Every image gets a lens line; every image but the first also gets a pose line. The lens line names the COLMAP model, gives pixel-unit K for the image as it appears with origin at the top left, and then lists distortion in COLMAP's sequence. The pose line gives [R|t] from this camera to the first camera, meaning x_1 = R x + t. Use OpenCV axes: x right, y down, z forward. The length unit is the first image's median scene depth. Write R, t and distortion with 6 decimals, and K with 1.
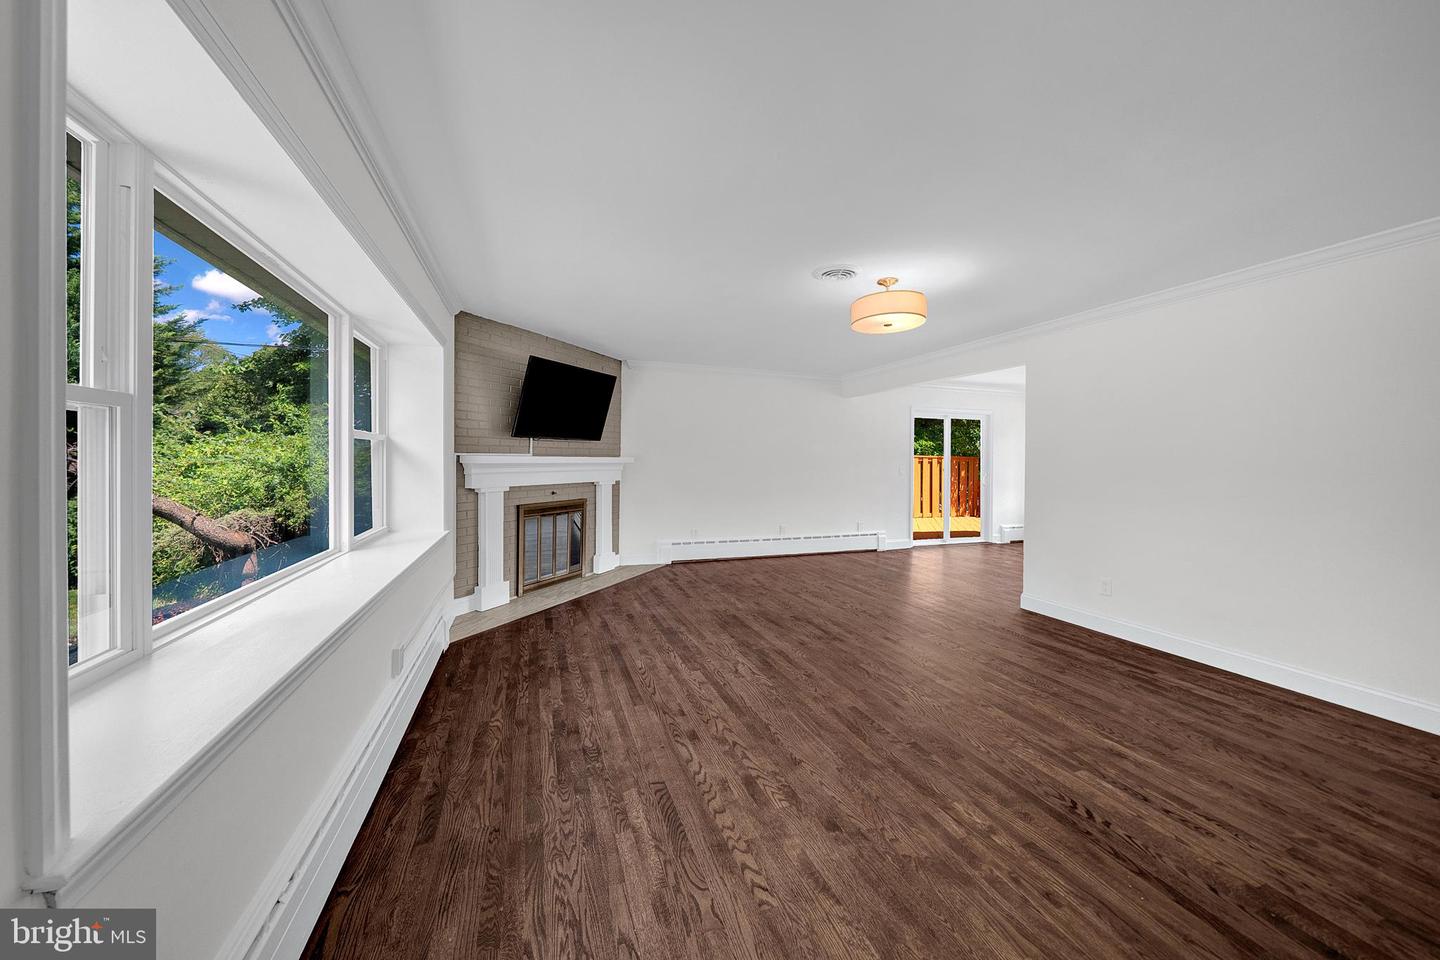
lens RADIAL K [[497.6, 0, 720.4], [0, 497.6, 466.1], [0, 0, 1]] dist [-0.007474, 0.000169]
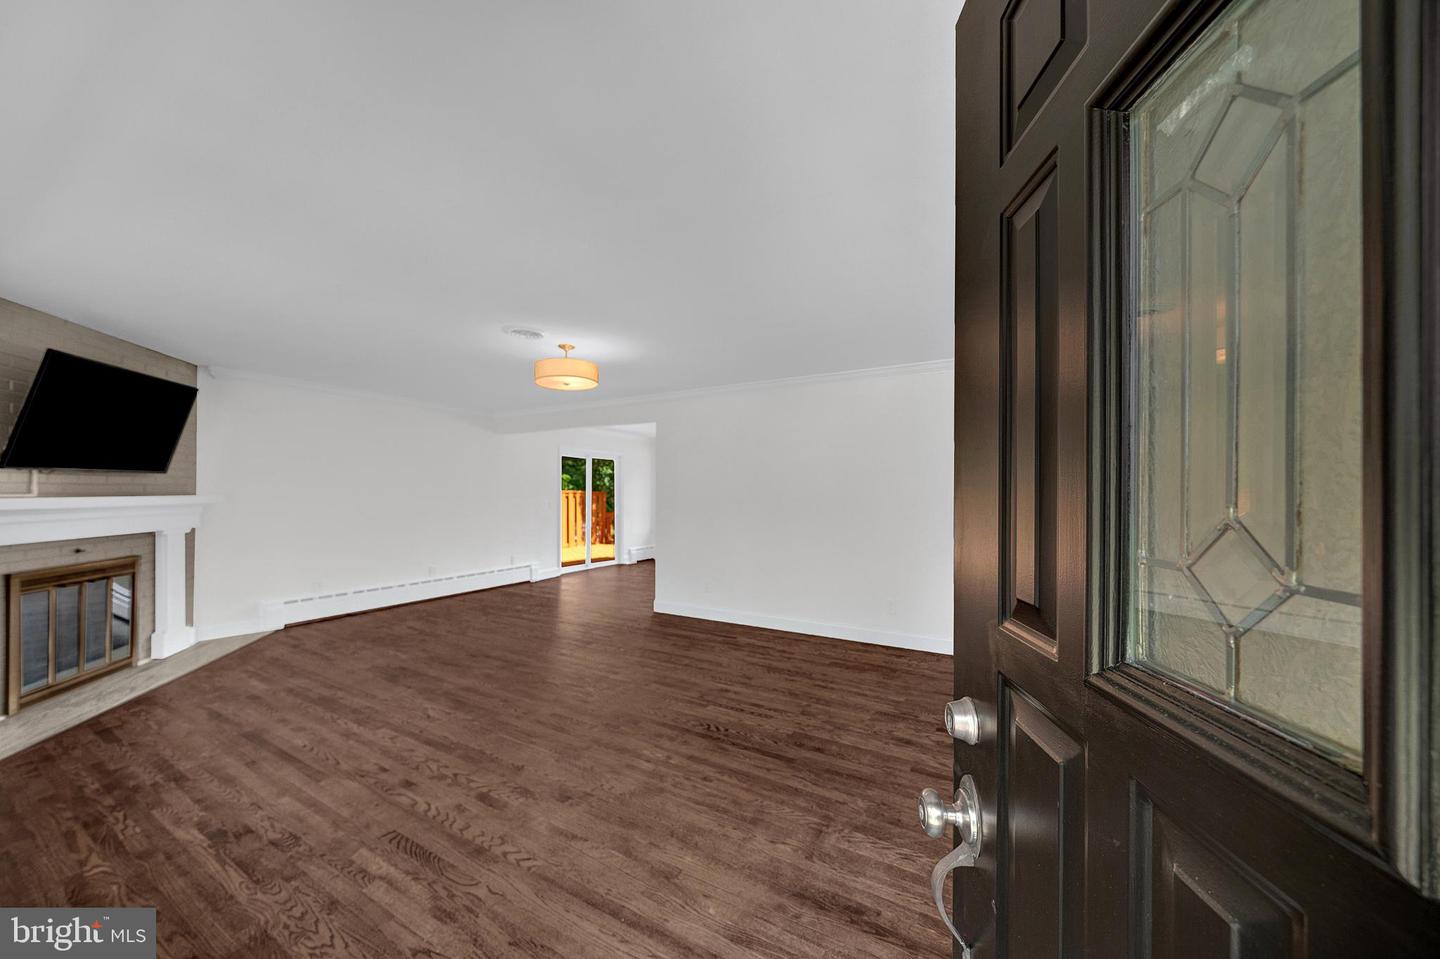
lens RADIAL K [[497.6, 0, 721.9], [0, 497.6, 489.6], [0, 0, 1]] dist [-0.007474, 0.000169]
pose [[0.744699, 0.002003, 0.667397, -0.184970], [0.008131, 0.999894, -0.012073, -0.019865], [-0.667350, 0.014417, 0.744604, -0.120980]]
